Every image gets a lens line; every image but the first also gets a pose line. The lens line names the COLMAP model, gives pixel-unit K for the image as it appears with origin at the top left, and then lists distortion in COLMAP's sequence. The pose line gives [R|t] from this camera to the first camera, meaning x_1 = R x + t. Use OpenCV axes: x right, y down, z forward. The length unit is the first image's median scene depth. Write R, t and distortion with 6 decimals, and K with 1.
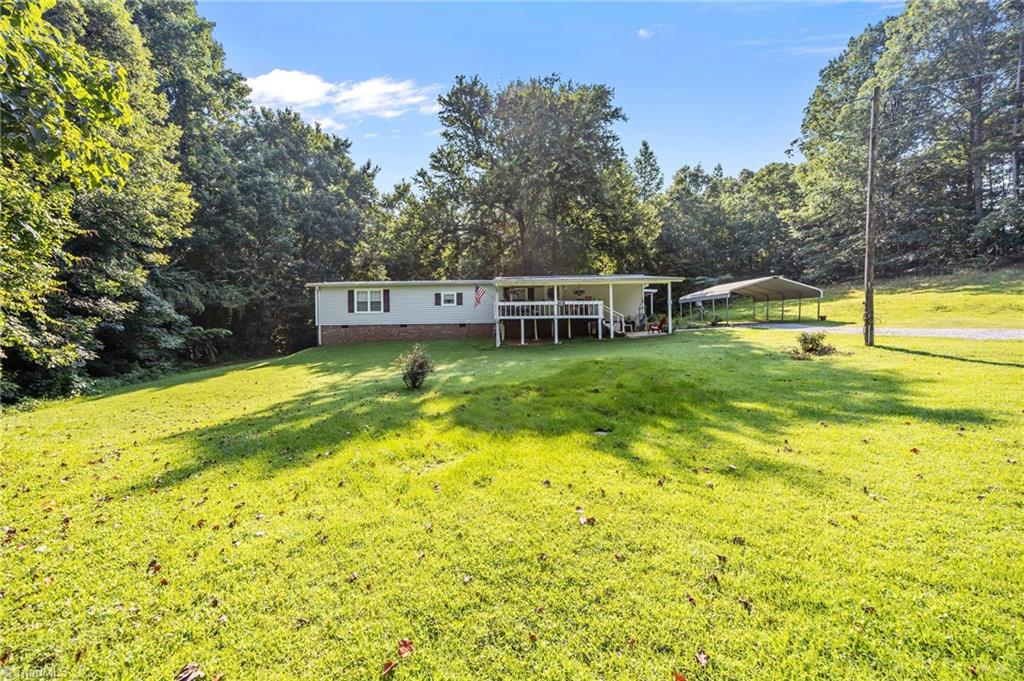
lens RADIAL K [[392.2, 0, 511.9], [0, 392.2, 339.7], [0, 0, 1]] dist [-0.001527, -0.000117]
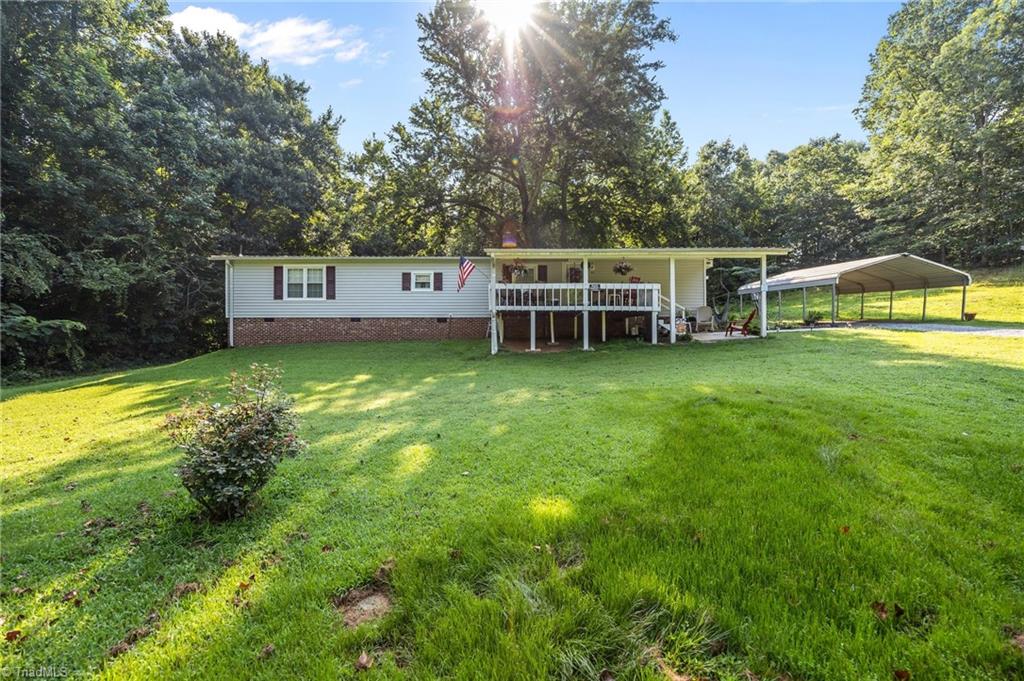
lens RADIAL K [[392.2, 0, 512.2], [0, 392.2, 338.3], [0, 0, 1]] dist [-0.001527, -0.000117]
pose [[0.999779, 0.011933, 0.017297, -0.012656], [-0.011944, 0.999929, 0.000556, -0.006052], [-0.017289, -0.000763, 0.999850, 0.270247]]
